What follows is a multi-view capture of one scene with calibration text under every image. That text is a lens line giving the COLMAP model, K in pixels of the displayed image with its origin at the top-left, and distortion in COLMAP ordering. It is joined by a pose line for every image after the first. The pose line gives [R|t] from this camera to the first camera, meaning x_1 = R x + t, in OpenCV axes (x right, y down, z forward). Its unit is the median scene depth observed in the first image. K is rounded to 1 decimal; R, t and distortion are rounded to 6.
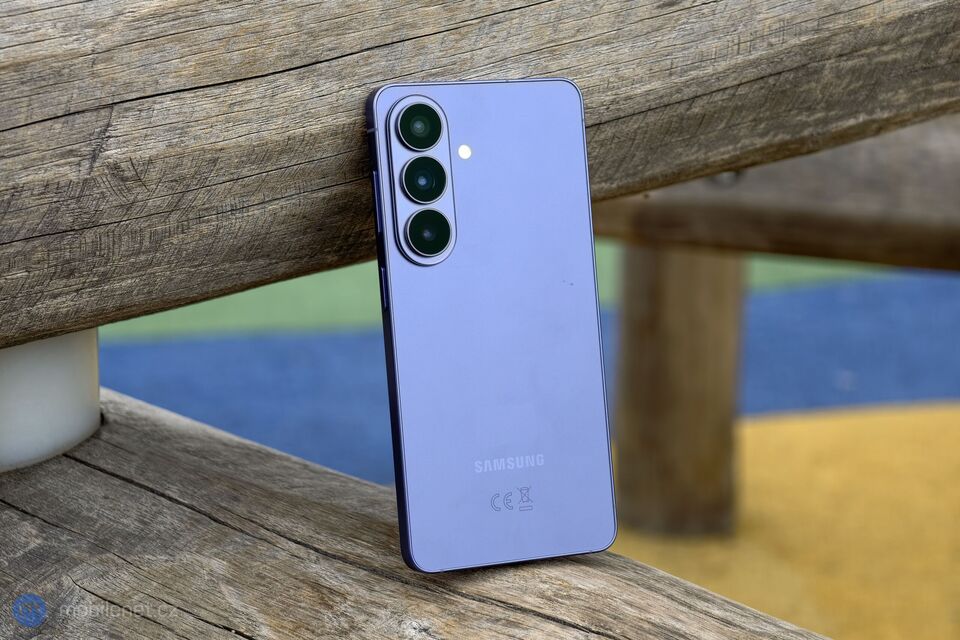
lens RADIAL K [[2409.1, 0, 476.8], [0, 2409.1, 319.9], [0, 0, 1]] dist [0.386968, 0.000000]
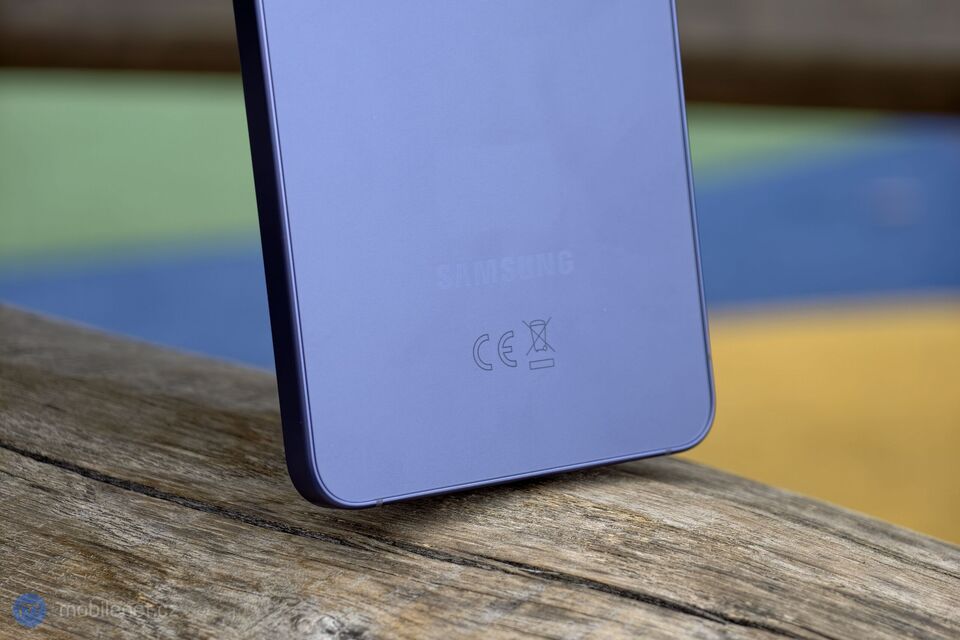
lens RADIAL K [[2409.1, 0, 484.9], [0, 2409.1, 317.7], [0, 0, 1]] dist [0.386968, 0.000000]
pose [[0.988508, -0.030772, 0.148005, -0.061016], [0.027949, 0.999386, 0.021113, 0.059620], [-0.148564, -0.016734, 0.988761, 0.544559]]
